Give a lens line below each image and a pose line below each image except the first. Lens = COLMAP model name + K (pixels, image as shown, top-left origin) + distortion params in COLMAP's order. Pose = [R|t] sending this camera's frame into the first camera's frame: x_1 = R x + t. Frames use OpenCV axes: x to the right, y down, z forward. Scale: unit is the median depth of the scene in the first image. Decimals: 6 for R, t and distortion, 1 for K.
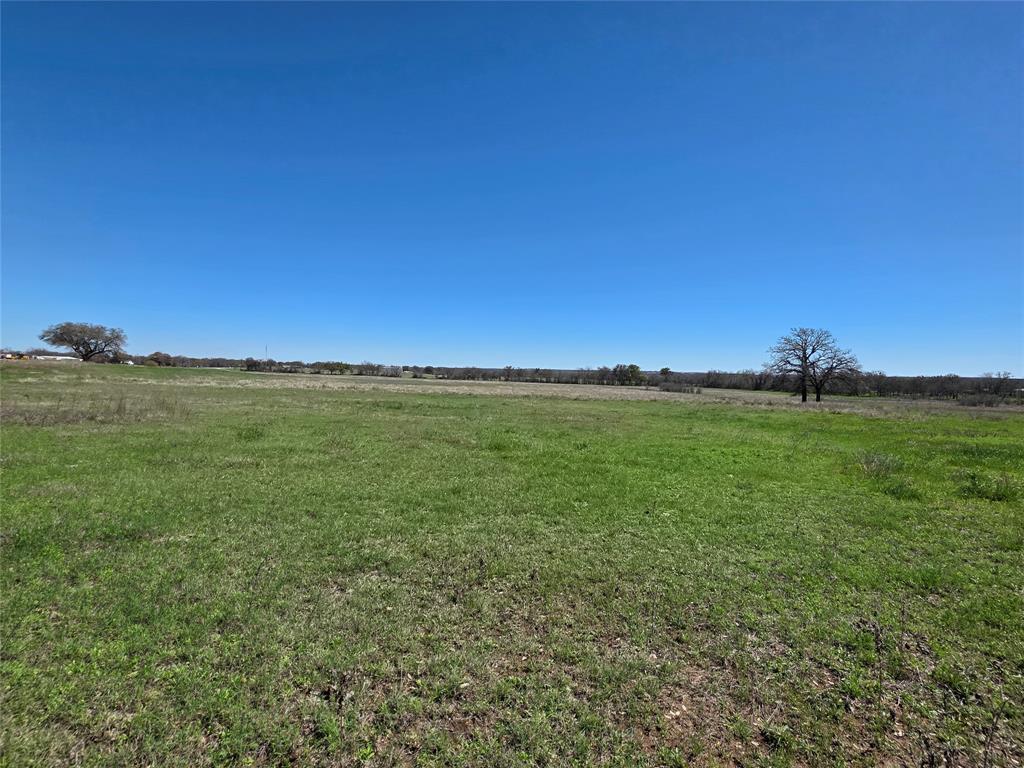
lens RADIAL K [[475.5, 0, 512.9], [0, 475.5, 383.9], [0, 0, 1]] dist [-0.003204, 0.002005]
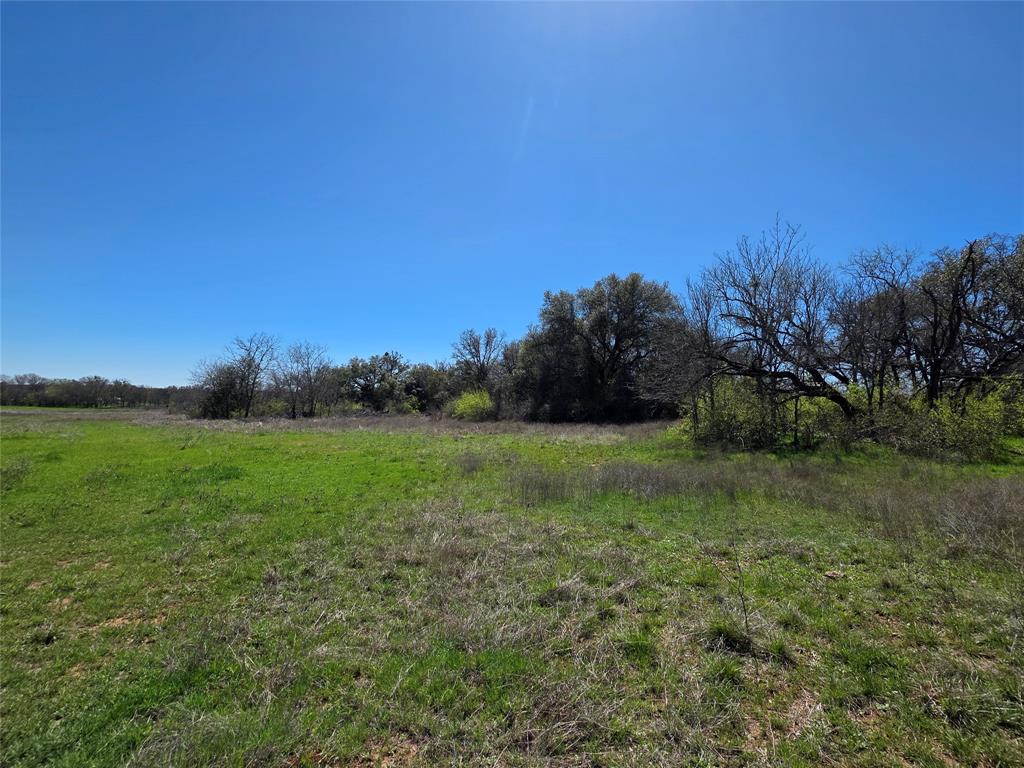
lens RADIAL K [[475.5, 0, 512.9], [0, 475.5, 383.9], [0, 0, 1]] dist [-0.003204, 0.002005]
pose [[0.284387, 0.020121, 0.958498, 2.849749], [0.003920, 0.999747, -0.022150, 0.112944], [-0.958701, 0.010056, 0.284237, 0.807789]]
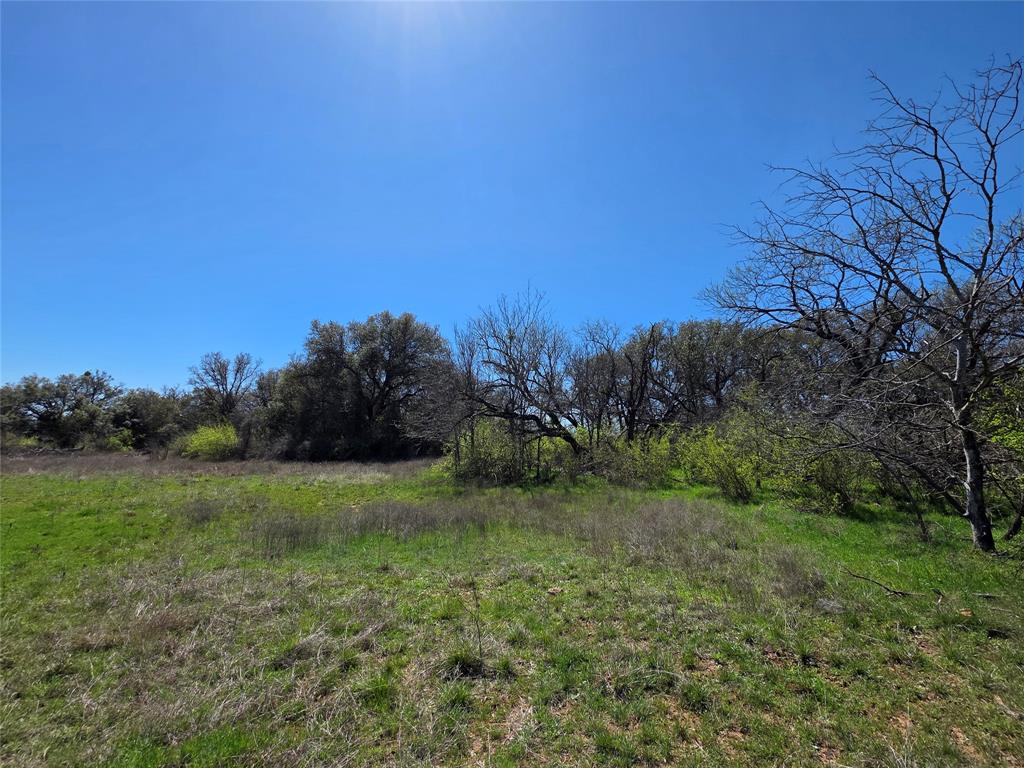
lens RADIAL K [[475.5, 0, 512.9], [0, 475.5, 383.9], [0, 0, 1]] dist [-0.003204, 0.002005]
pose [[-0.185565, 0.096878, 0.977845, 2.832345], [-0.013748, 0.994775, -0.101164, 0.107286], [-0.982536, -0.032215, -0.183263, 0.794681]]
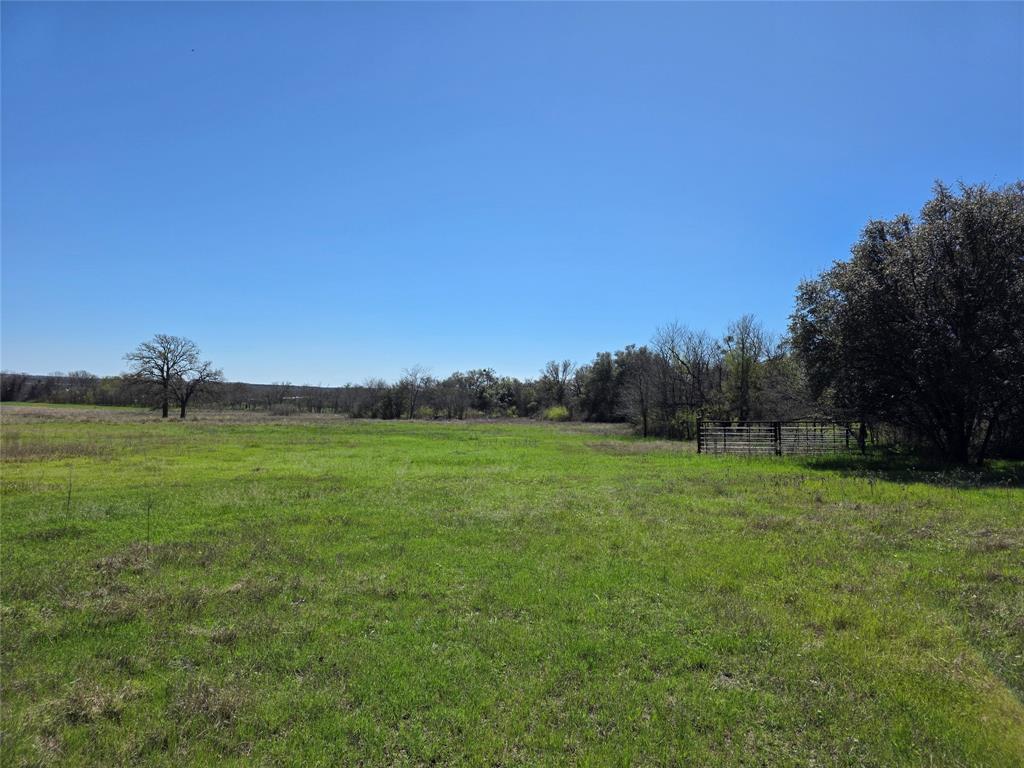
lens RADIAL K [[674.2, 0, 512.0], [0, 674.2, 384.0], [0, 0, 1]] dist [0.058288, 0.000077]
pose [[0.397243, 0.010369, 0.917655, -3.302879], [-0.003712, 0.999946, -0.009692, -0.149468], [-0.917706, 0.000444, 0.397260, -1.244654]]
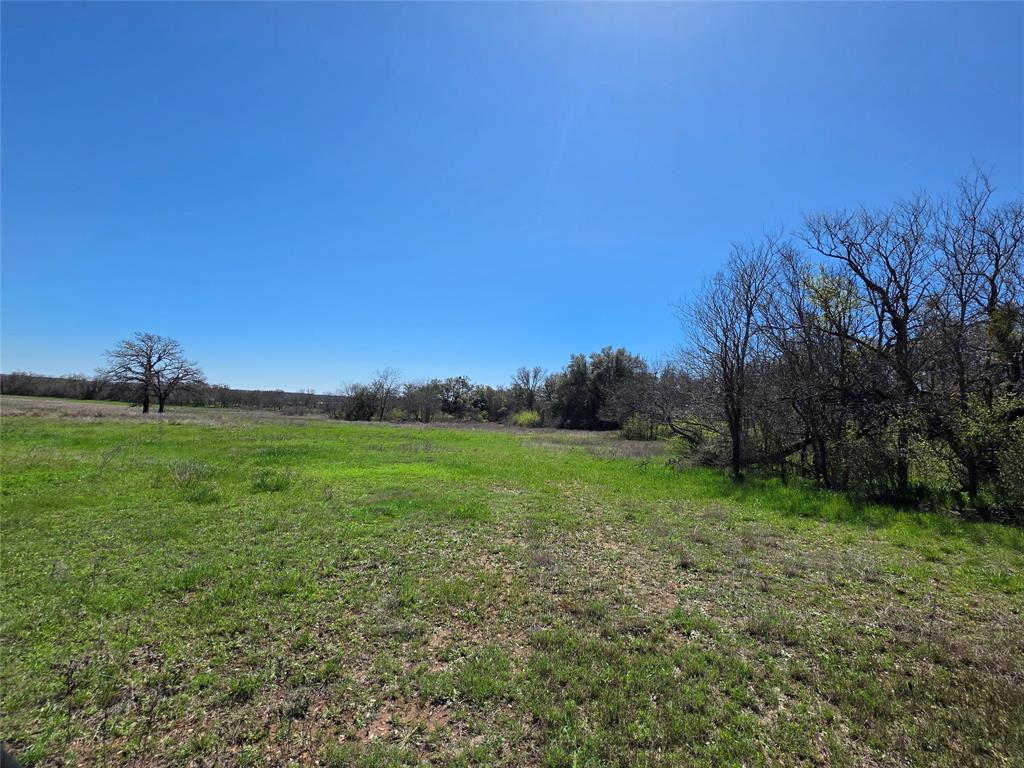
lens RADIAL K [[475.5, 0, 512.9], [0, 475.5, 383.9], [0, 0, 1]] dist [-0.003204, 0.002005]
pose [[0.360127, 0.049919, 0.931567, 0.049993], [-0.028647, 0.998688, -0.042441, -0.001038], [-0.932463, -0.011403, 0.361085, -0.023232]]
